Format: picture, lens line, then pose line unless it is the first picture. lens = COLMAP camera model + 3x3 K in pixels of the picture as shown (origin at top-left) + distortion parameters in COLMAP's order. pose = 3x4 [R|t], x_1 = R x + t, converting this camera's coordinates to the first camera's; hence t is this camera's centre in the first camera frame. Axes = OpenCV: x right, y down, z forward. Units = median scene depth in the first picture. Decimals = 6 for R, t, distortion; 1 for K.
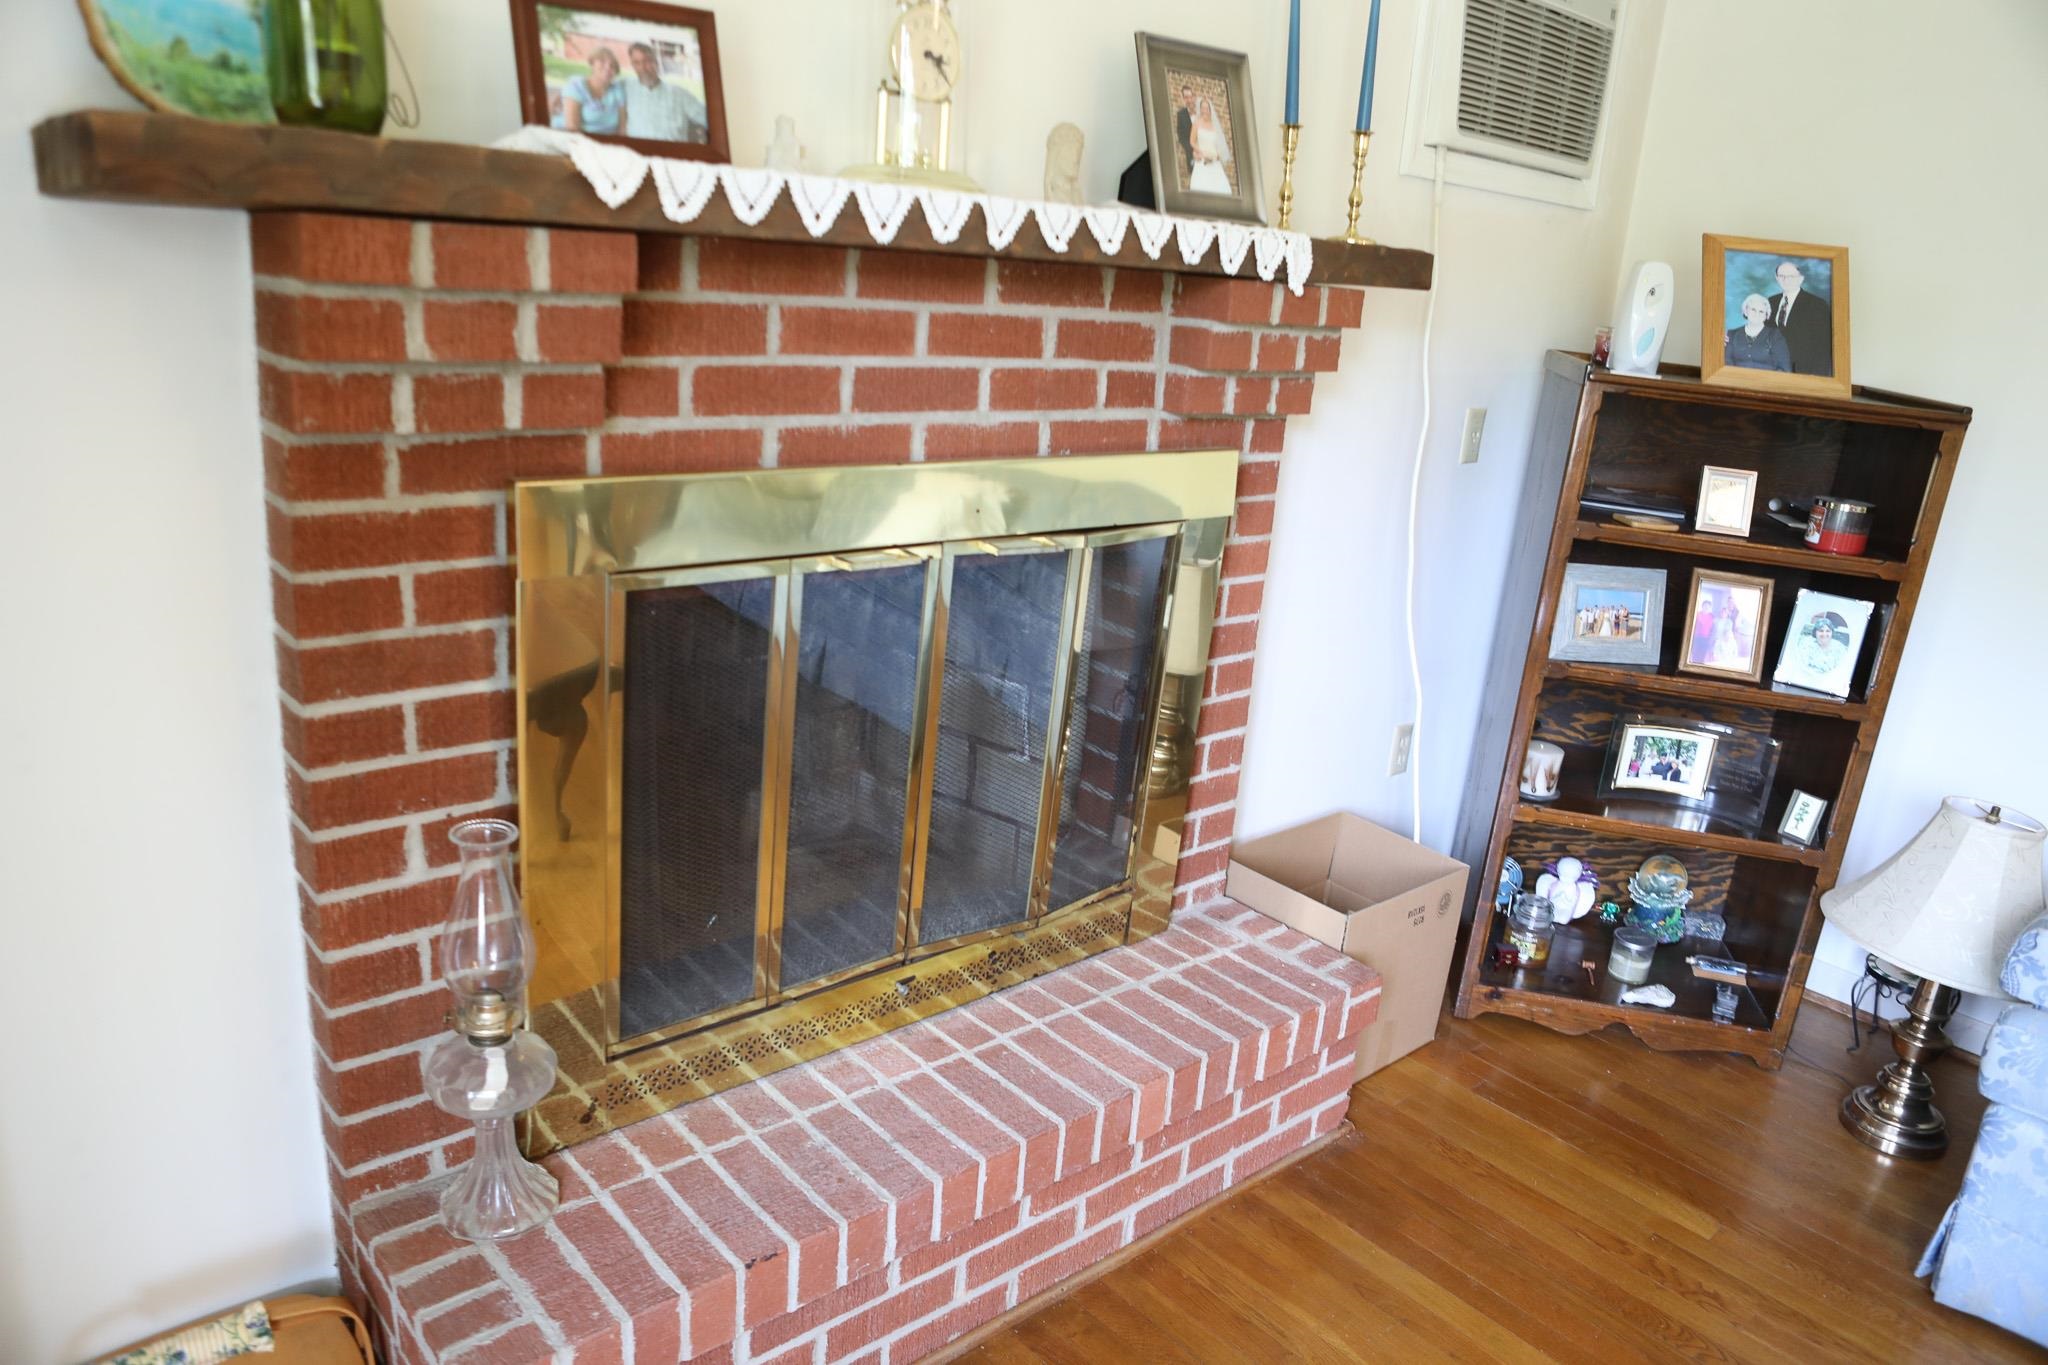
lens RADIAL K [[1412.3, 0, 1019.1], [0, 1412.3, 695.9], [0, 0, 1]] dist [-0.125394, 0.118924]
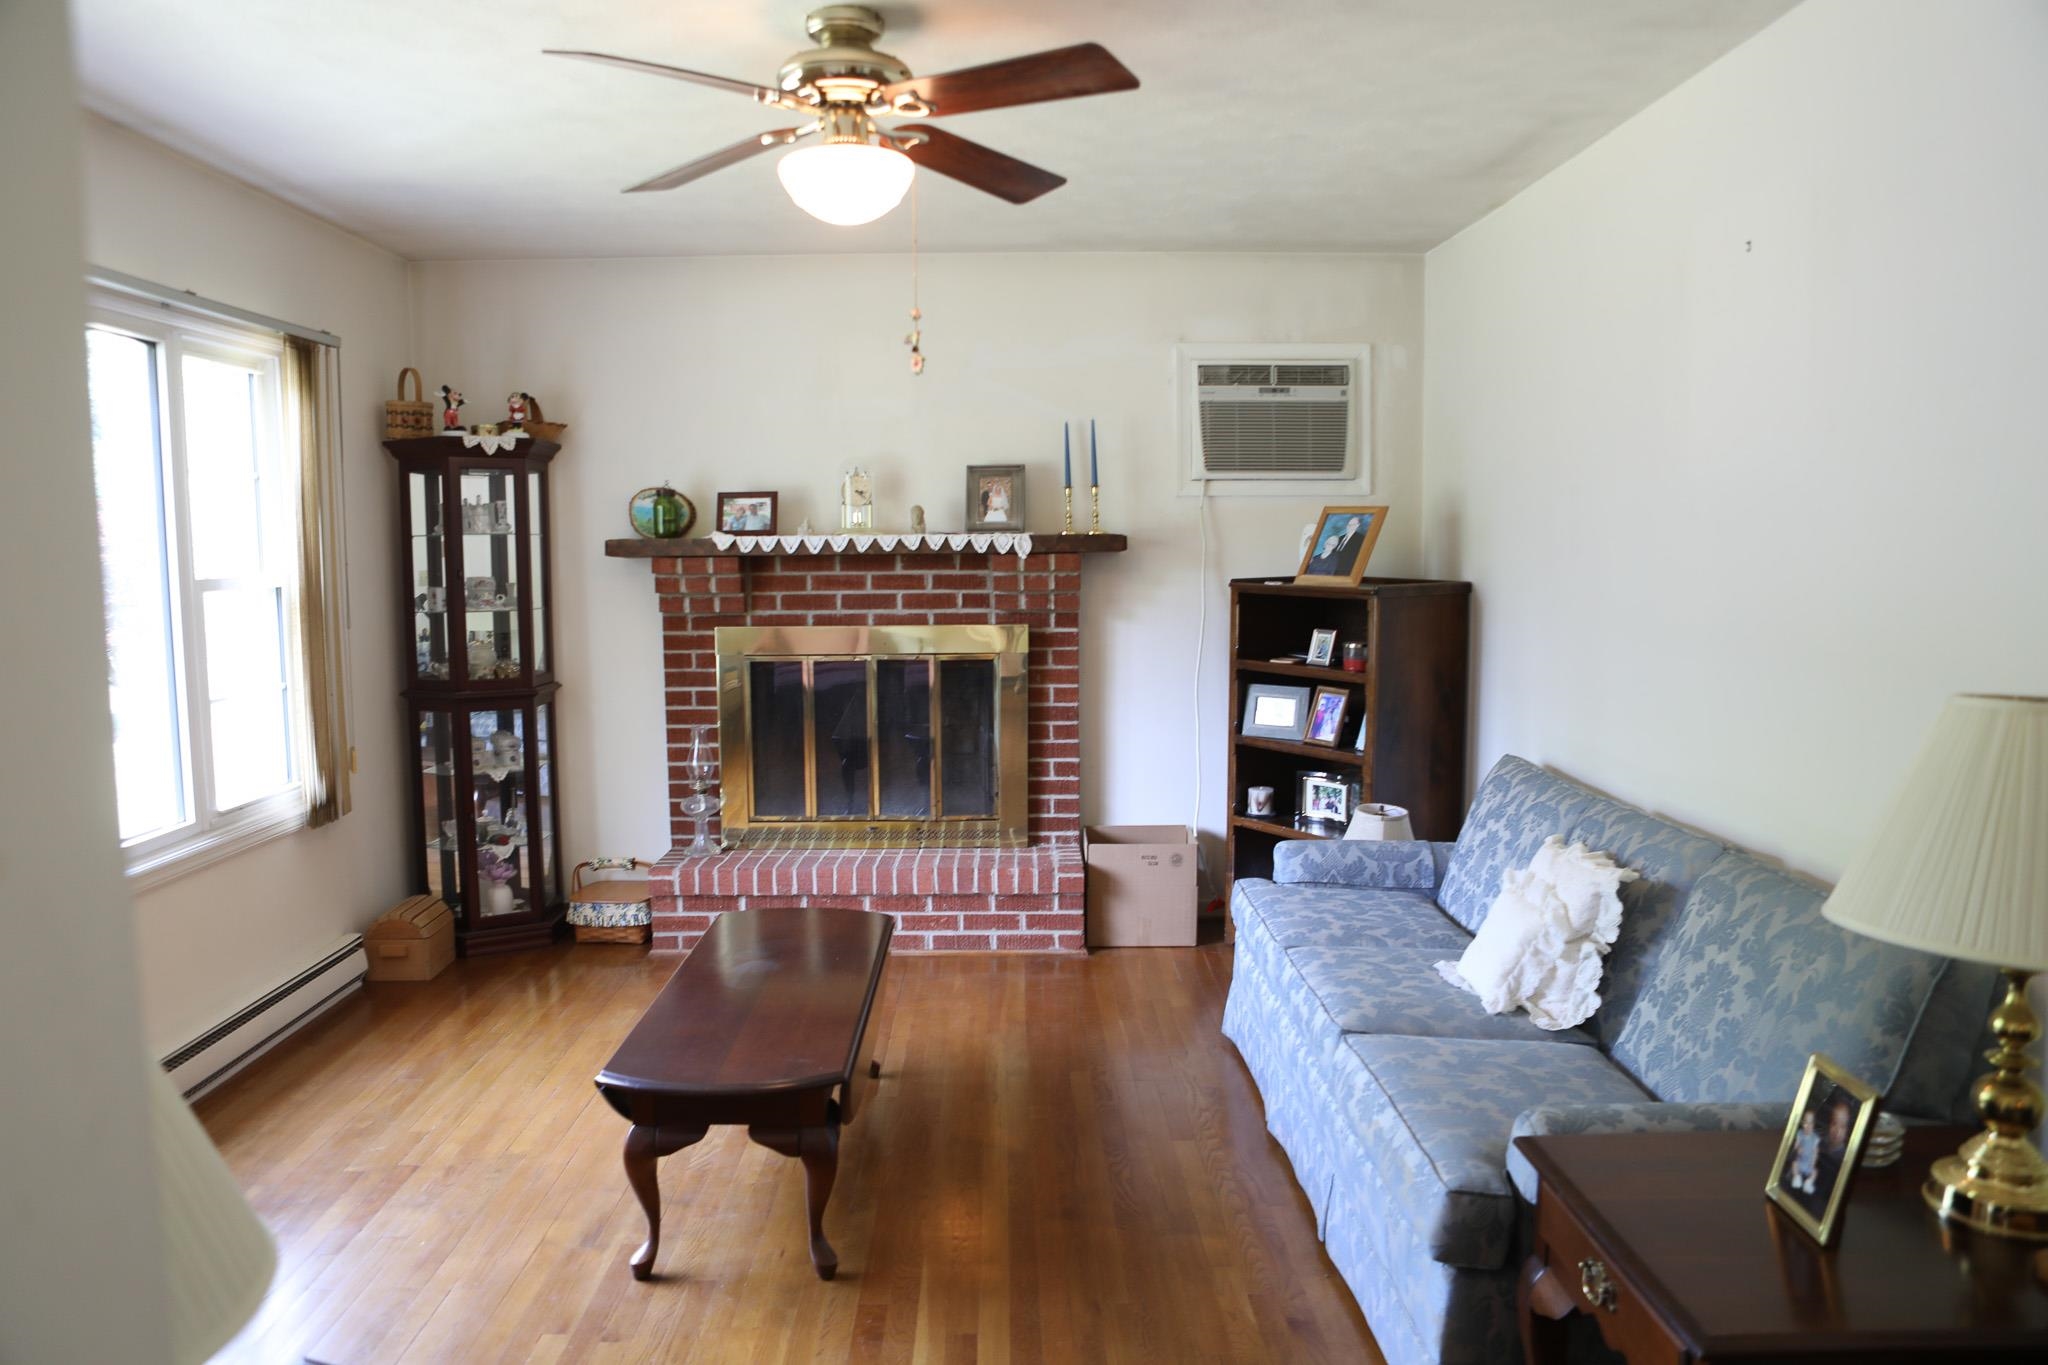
lens RADIAL K [[1412.3, 0, 1019.1], [0, 1412.3, 695.9], [0, 0, 1]] dist [-0.125394, 0.118924]
pose [[0.747438, -0.007968, -0.664283, 1.939778], [-0.135200, 0.977177, -0.163846, 0.374124], [0.650428, 0.212276, 0.729302, -0.800378]]
